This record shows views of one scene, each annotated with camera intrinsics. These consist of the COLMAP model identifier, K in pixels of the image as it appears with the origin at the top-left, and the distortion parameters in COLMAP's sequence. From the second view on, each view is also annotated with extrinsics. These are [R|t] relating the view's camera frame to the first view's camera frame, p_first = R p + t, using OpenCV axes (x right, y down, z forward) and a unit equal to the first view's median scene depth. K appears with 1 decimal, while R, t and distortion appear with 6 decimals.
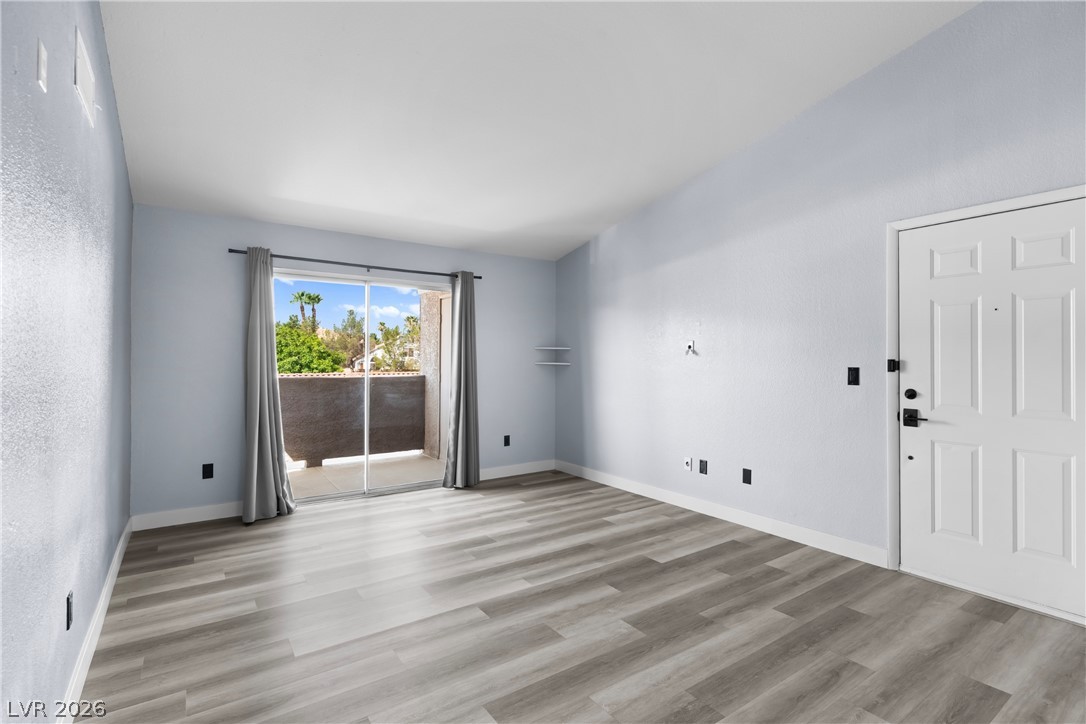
lens RADIAL K [[515.8, 0, 542.5], [0, 515.8, 356.0], [0, 0, 1]] dist [0.001516, 0.000131]
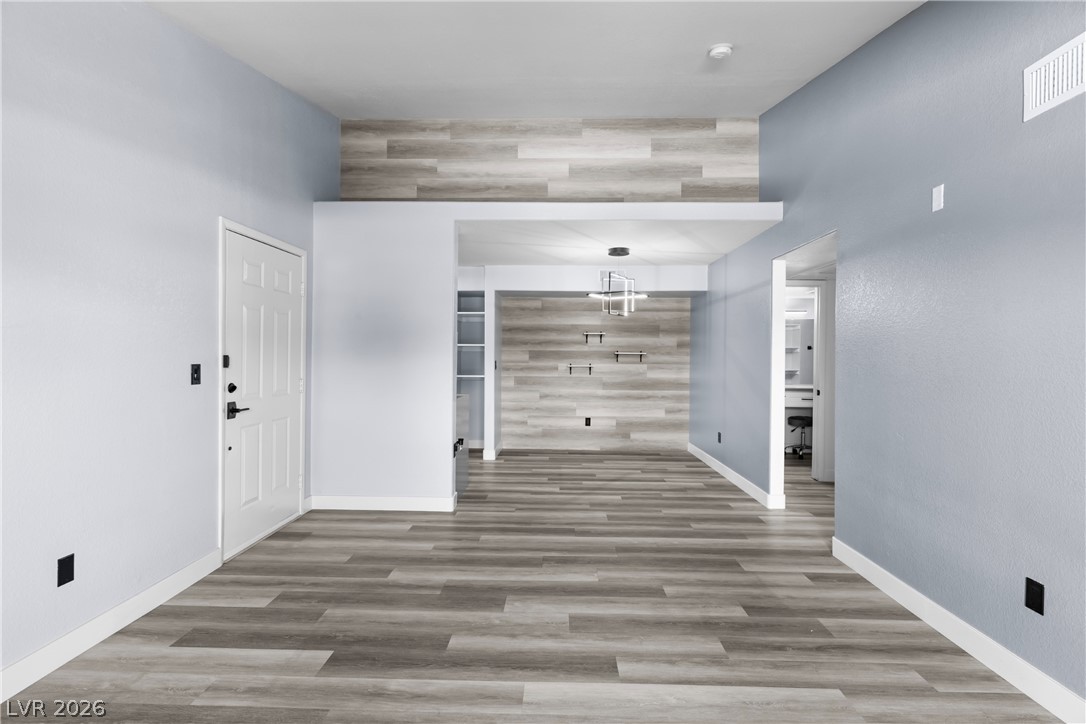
lens RADIAL K [[515.8, 0, 542.5], [0, 515.8, 360.9], [0, 0, 1]] dist [0.001516, 0.000131]
pose [[-0.803323, -0.015996, 0.595329, -0.415212], [-0.014770, 0.999867, 0.006936, 0.001505], [-0.595361, -0.003221, -0.803452, 1.436035]]
